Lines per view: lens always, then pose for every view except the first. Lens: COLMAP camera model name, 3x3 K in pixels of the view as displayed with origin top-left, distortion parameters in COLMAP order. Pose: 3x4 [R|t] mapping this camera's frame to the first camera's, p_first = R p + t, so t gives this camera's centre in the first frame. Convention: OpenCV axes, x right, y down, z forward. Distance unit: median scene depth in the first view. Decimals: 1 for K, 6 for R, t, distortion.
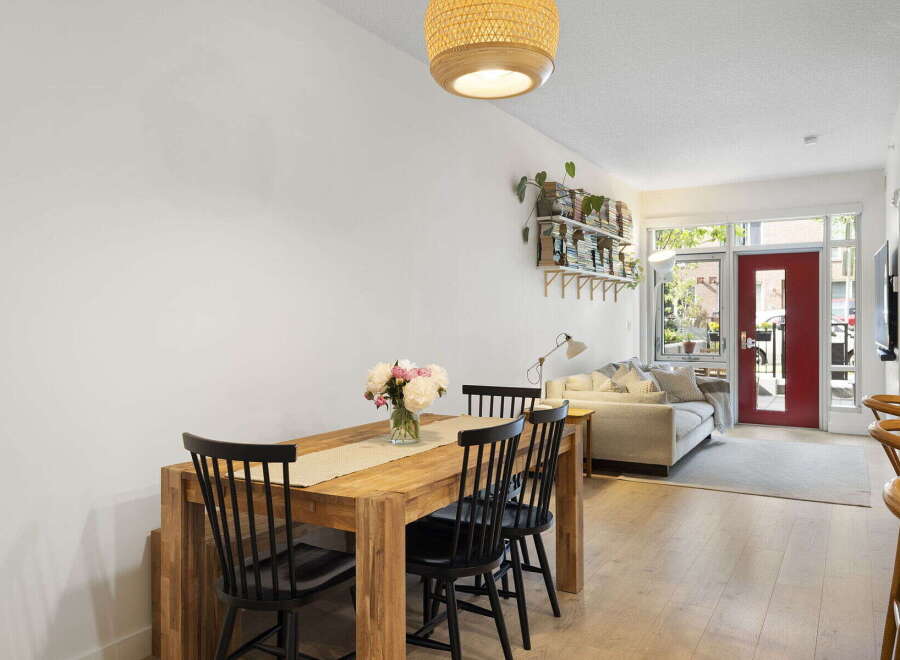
lens RADIAL K [[705.2, 0, 435.2], [0, 705.2, 328.5], [0, 0, 1]] dist [-0.001517, 0.001253]
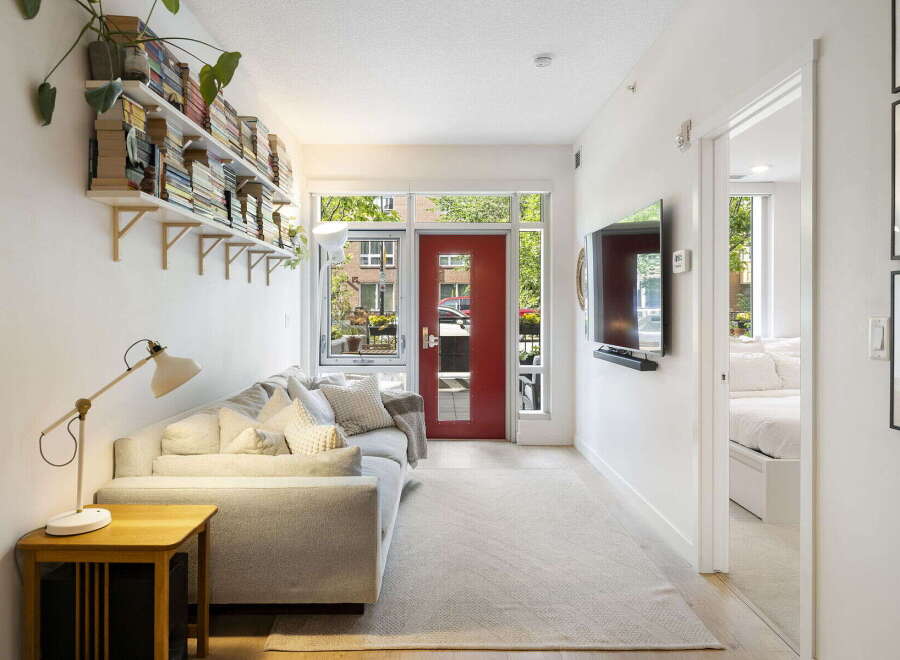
lens RADIAL K [[579.9, 0, 445.8], [0, 579.9, 312.4], [0, 0, 1]] dist [0.001682, 0.000777]
pose [[0.856347, 0.006439, 0.516361, 0.143241], [0.000921, 0.999902, -0.013996, -0.004640], [-0.516400, 0.012461, 0.856257, 0.542103]]
